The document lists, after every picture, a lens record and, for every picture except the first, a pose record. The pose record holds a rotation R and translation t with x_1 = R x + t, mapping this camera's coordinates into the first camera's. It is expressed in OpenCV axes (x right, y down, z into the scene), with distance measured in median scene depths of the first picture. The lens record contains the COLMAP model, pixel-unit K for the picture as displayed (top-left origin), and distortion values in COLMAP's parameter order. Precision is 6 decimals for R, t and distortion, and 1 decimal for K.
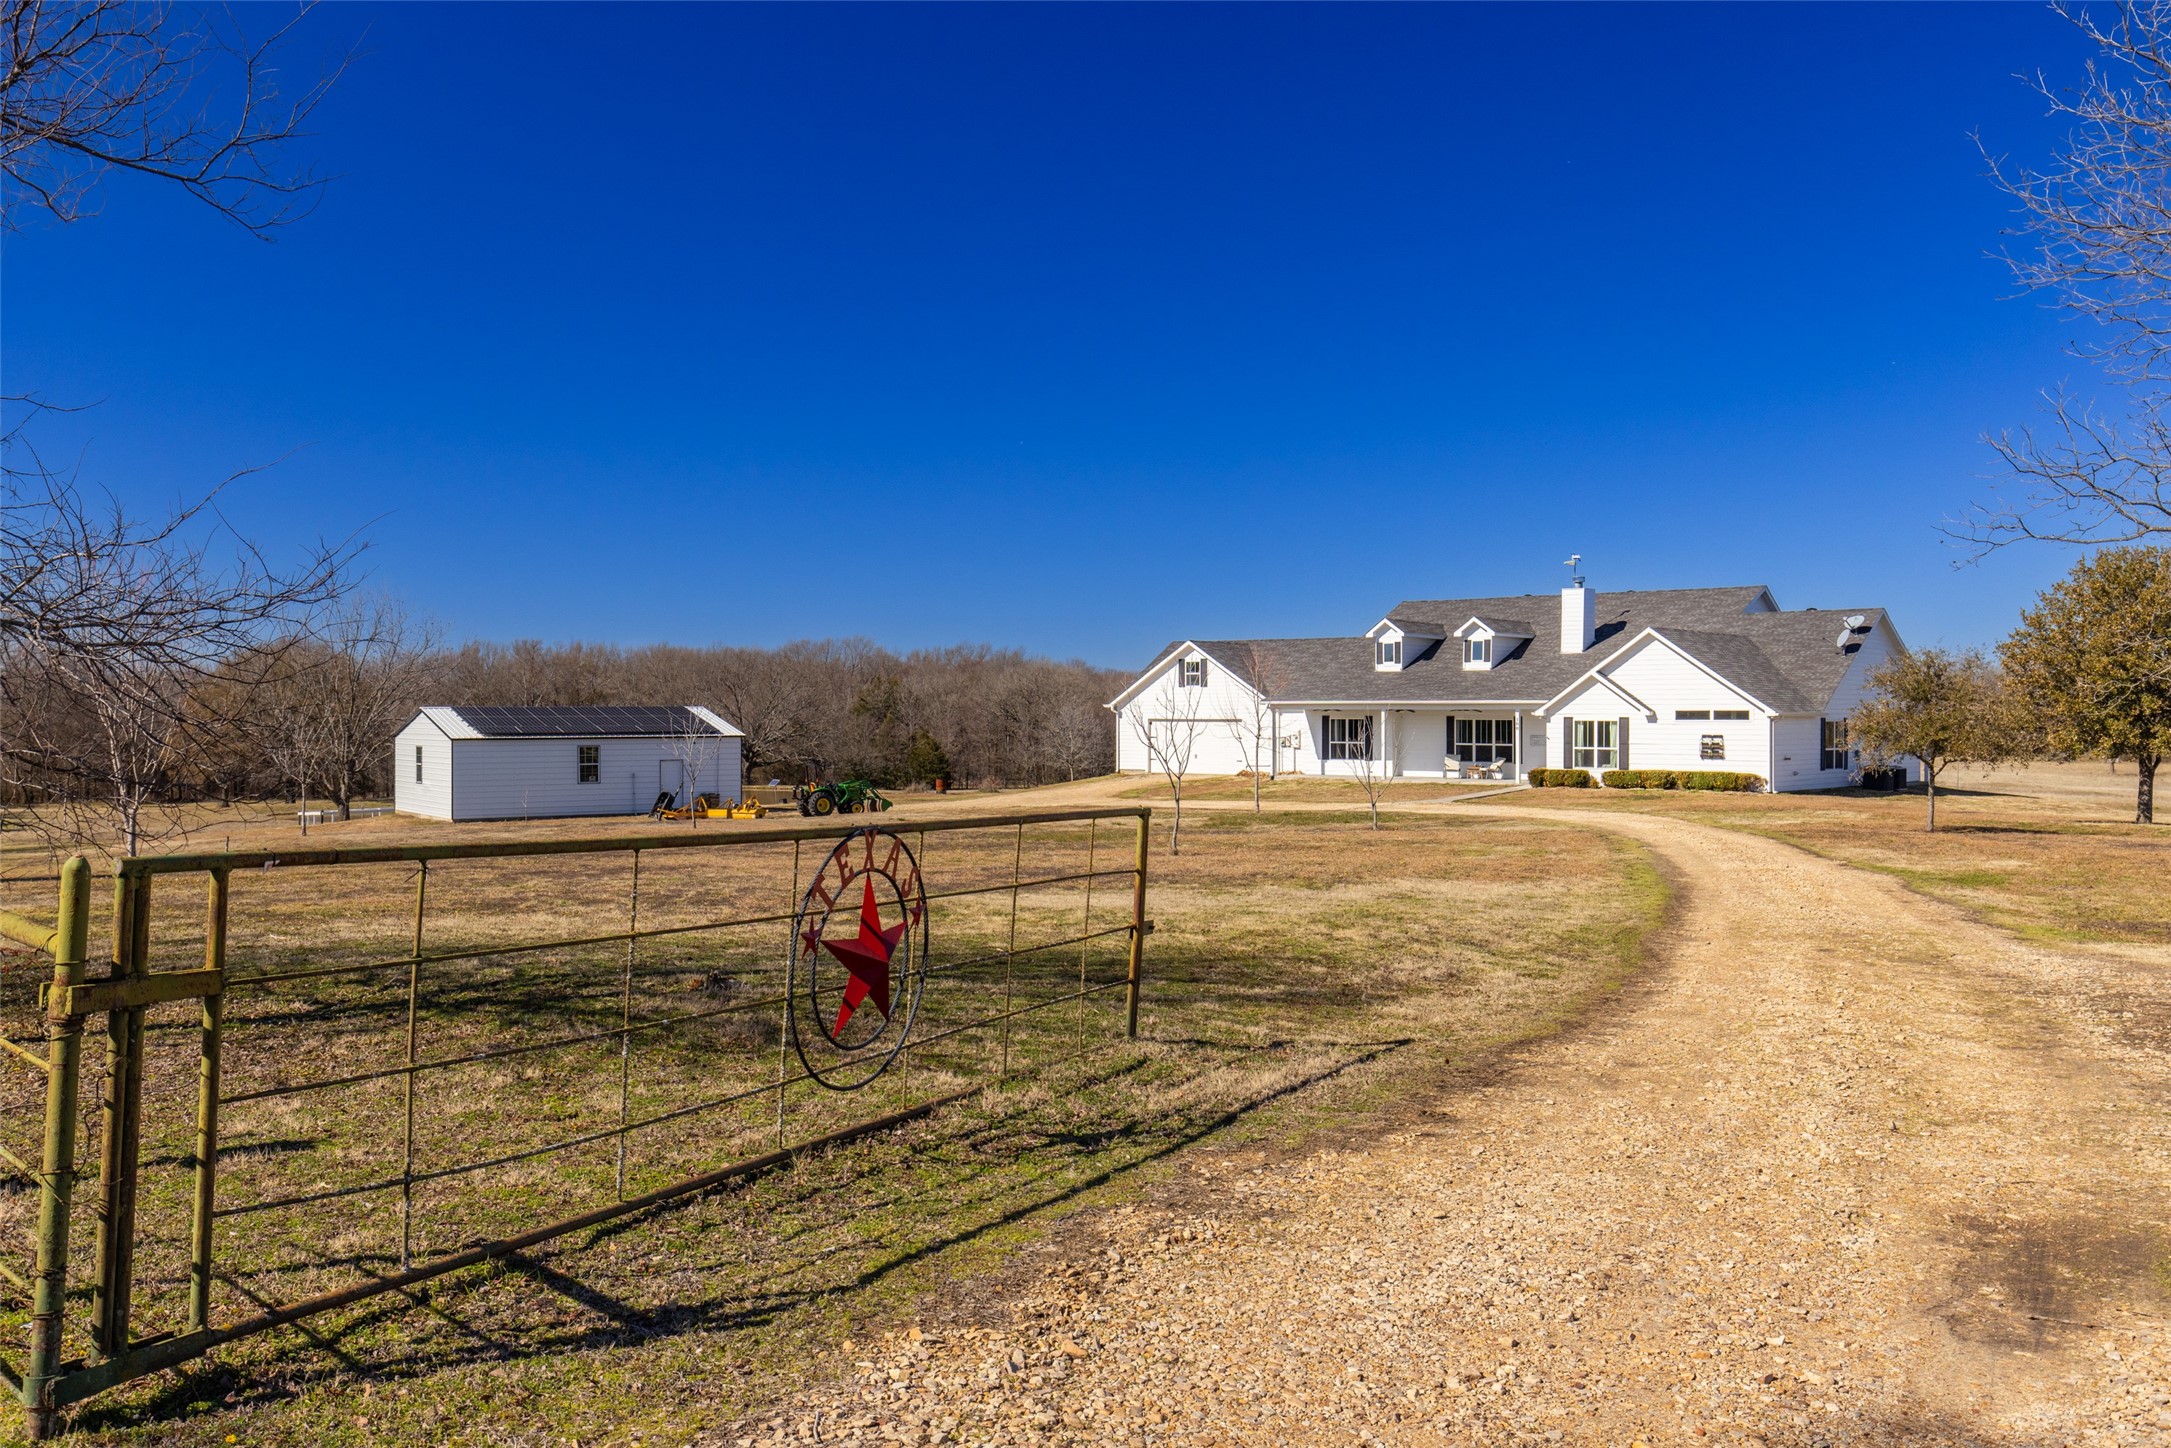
lens RADIAL K [[1922.5, 0, 1085.5], [0, 1922.5, 724.0], [0, 0, 1]] dist [-0.000915, -0.000399]
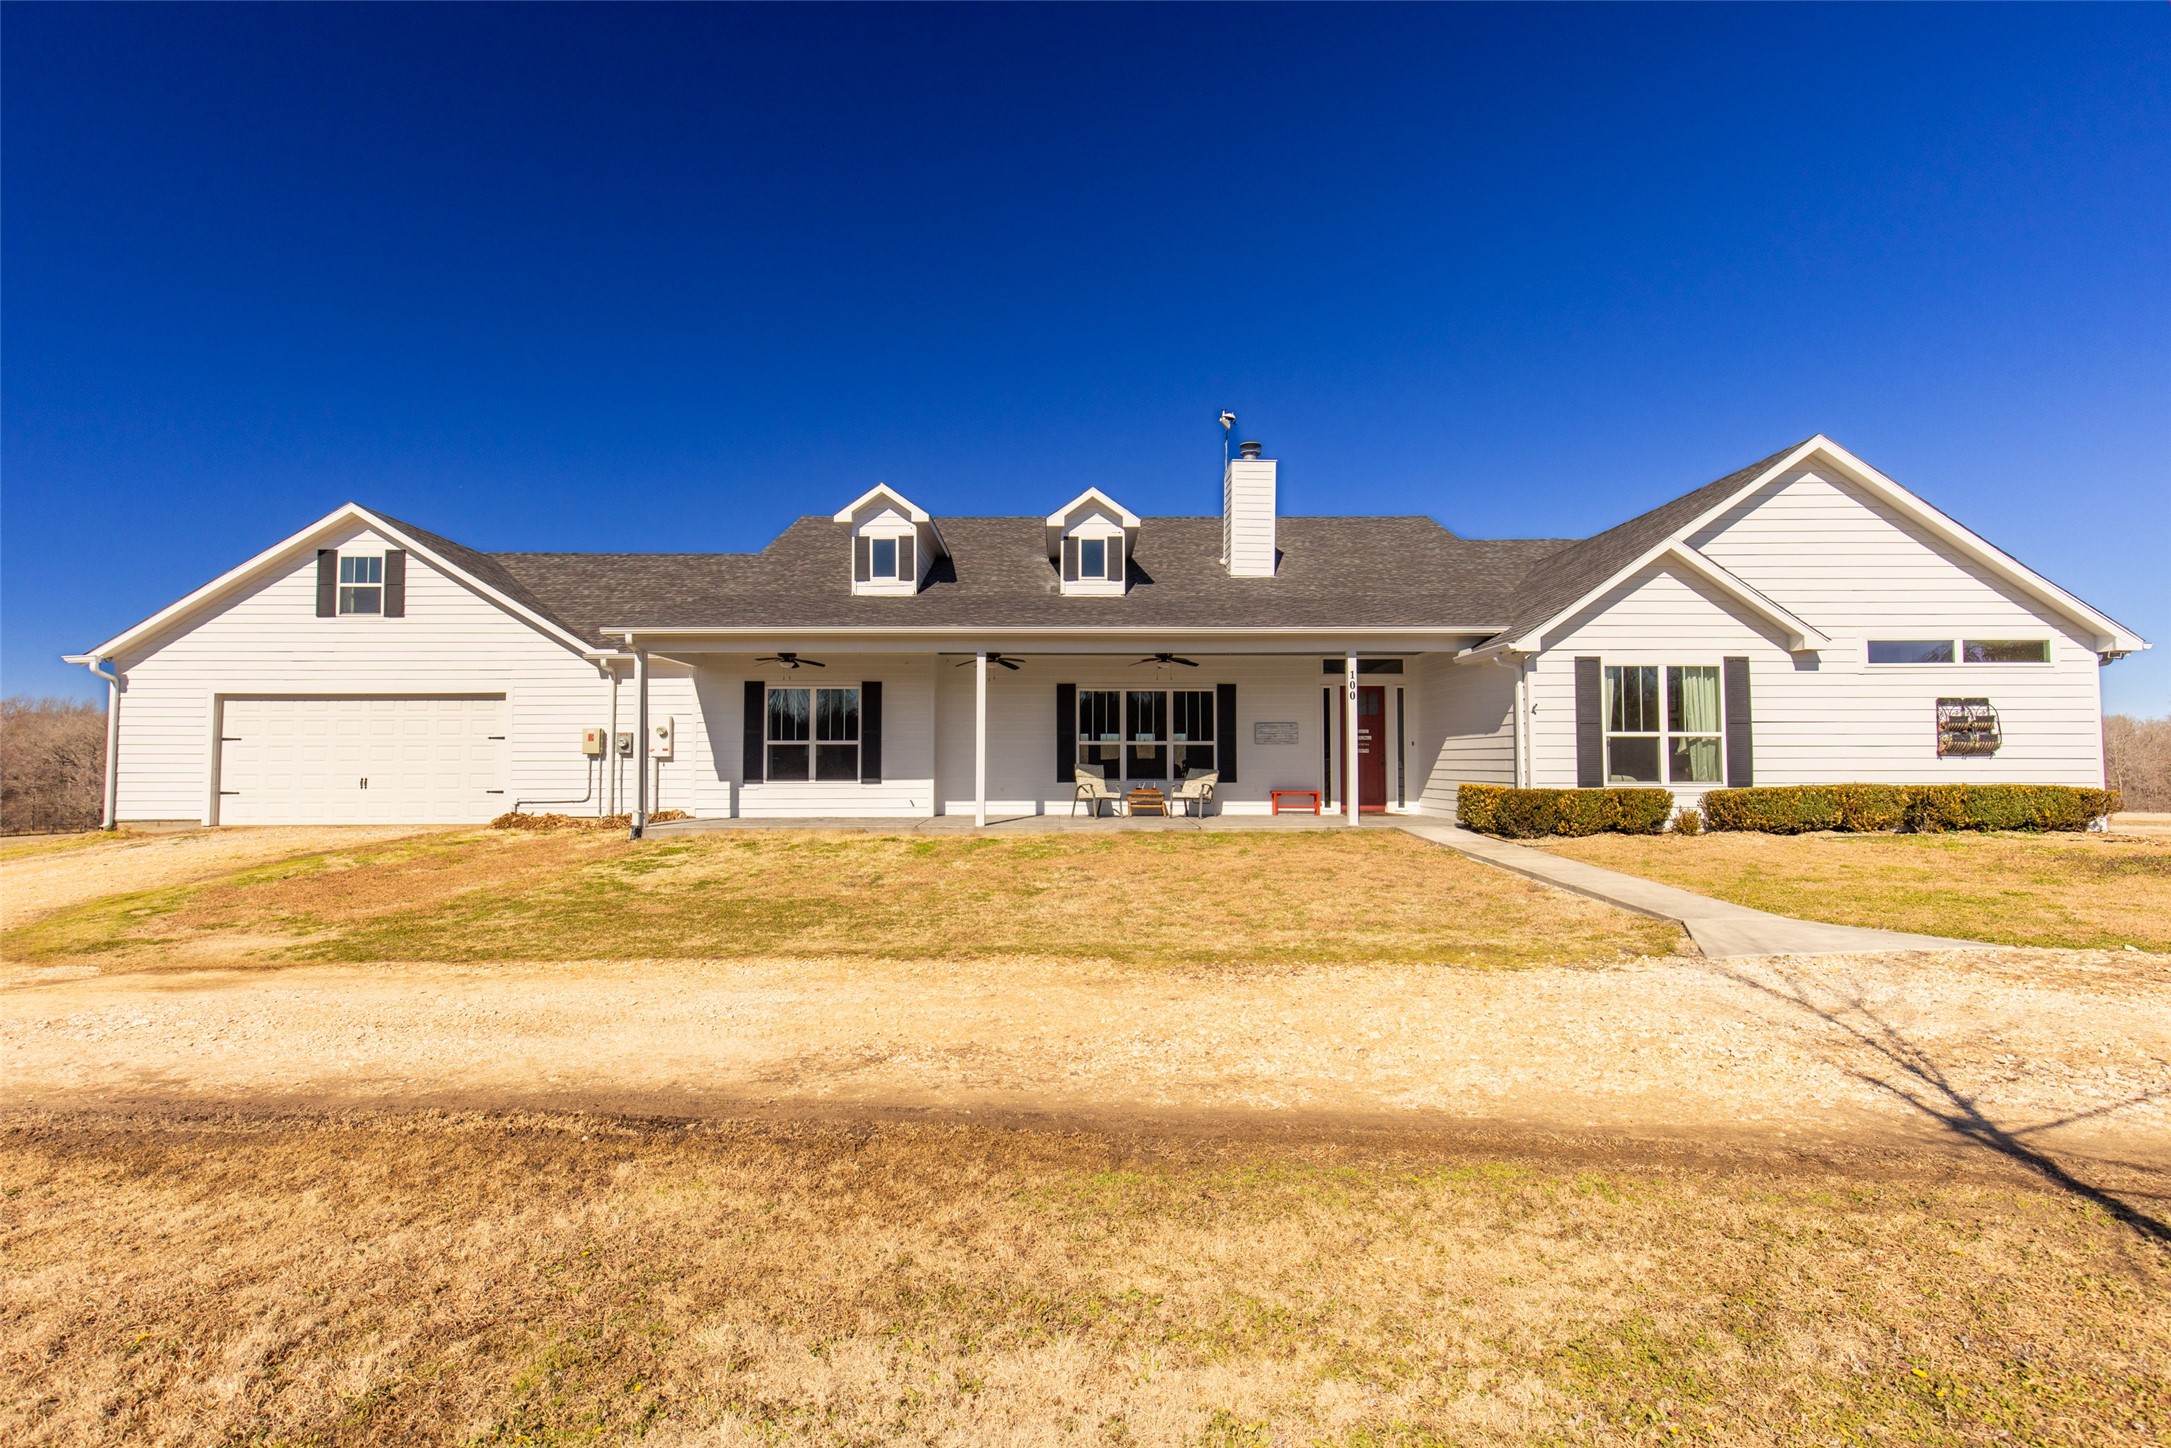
lens RADIAL K [[973.1, 0, 1085.5], [0, 973.1, 724.0], [0, 0, 1]] dist [0.001430, 0.000362]
pose [[0.736962, 0.029086, 0.675308, 0.036347], [0.006172, 0.998742, -0.049753, 0.019361], [-0.675906, 0.040834, 0.735856, 0.904360]]
